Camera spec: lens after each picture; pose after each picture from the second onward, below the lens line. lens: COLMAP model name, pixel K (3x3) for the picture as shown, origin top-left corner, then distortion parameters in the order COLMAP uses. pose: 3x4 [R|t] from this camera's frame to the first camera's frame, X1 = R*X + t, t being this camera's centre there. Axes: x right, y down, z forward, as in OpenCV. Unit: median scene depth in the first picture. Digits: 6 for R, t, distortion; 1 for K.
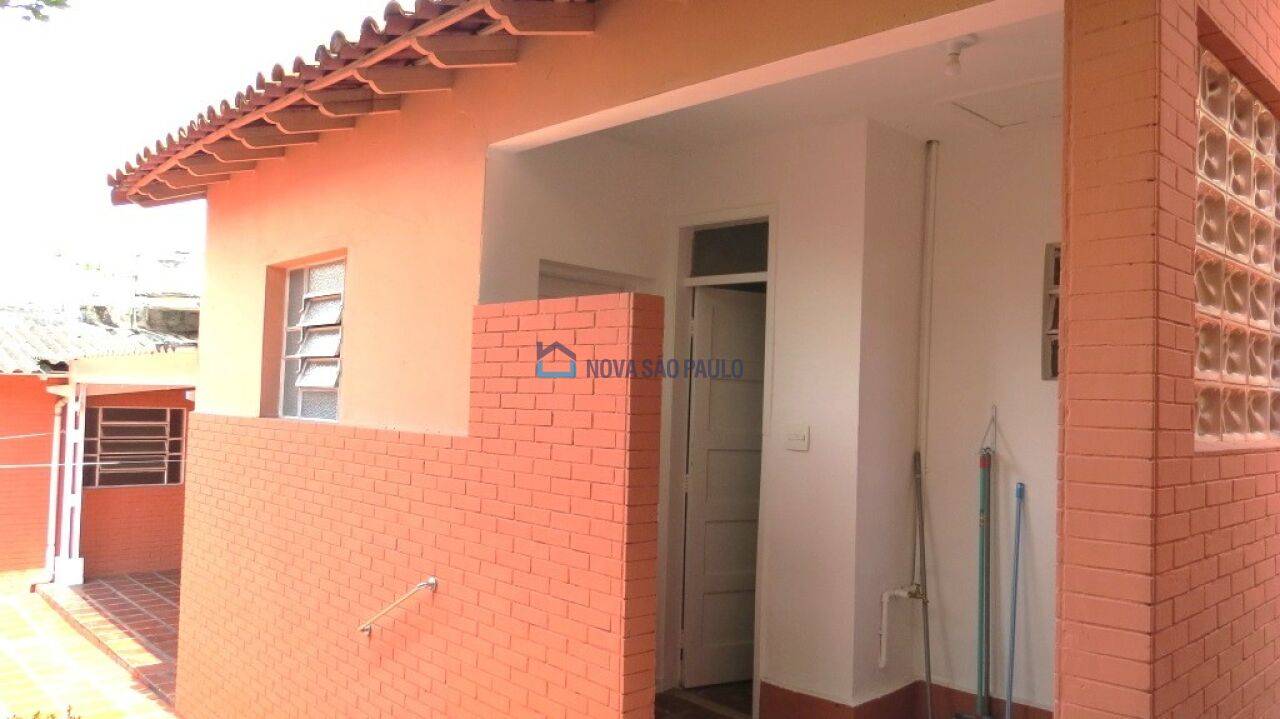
lens RADIAL K [[908.1, 0, 640.5], [0, 908.1, 358.4], [0, 0, 1]] dist [-0.027135, 0.009654]
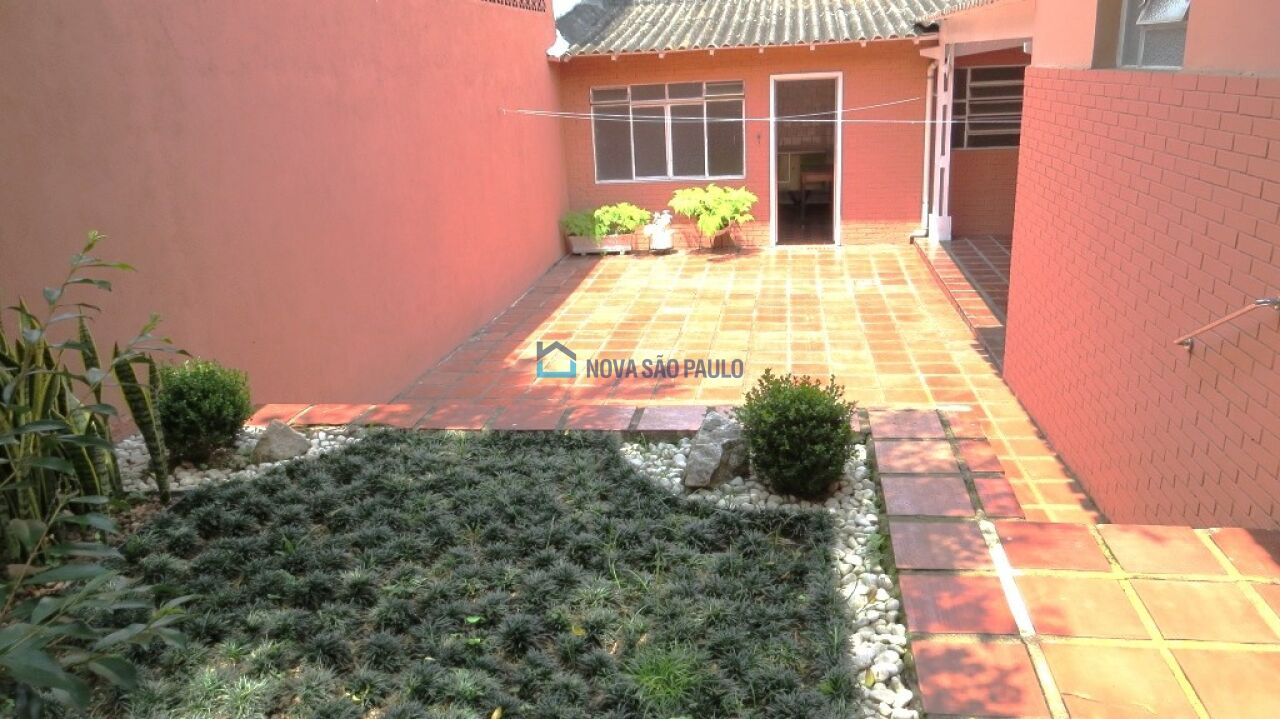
lens RADIAL K [[908.1, 0, 639.0], [0, 908.1, 356.5], [0, 0, 1]] dist [-0.027135, 0.009654]
pose [[0.616148, 0.187454, -0.764998, 0.000979], [0.100968, 0.944454, 0.312749, 0.006855], [0.781132, -0.269940, 0.562997, 0.066840]]
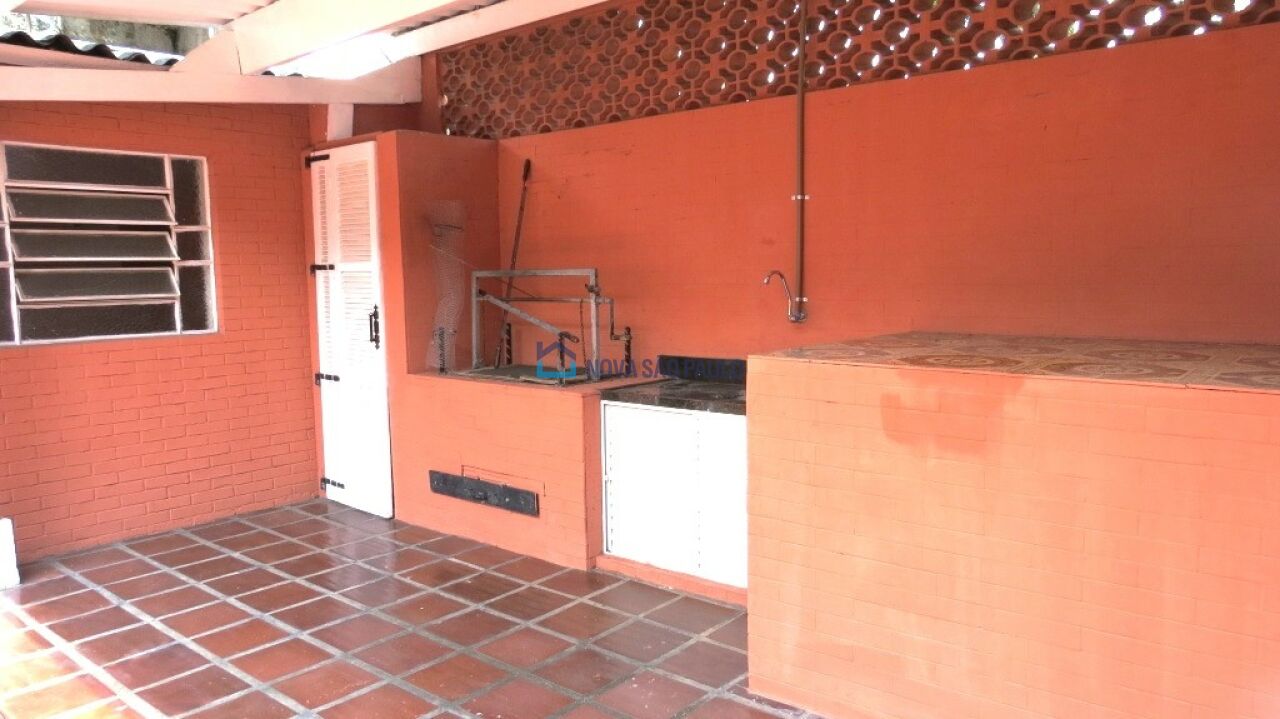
lens RADIAL K [[908.1, 0, 638.9], [0, 908.1, 361.5], [0, 0, 1]] dist [-0.027135, 0.009654]
pose [[0.993746, -0.047726, 0.100949, -0.392671], [0.032052, 0.987930, 0.151550, 0.106034], [-0.106964, -0.147367, 0.983281, 0.609286]]
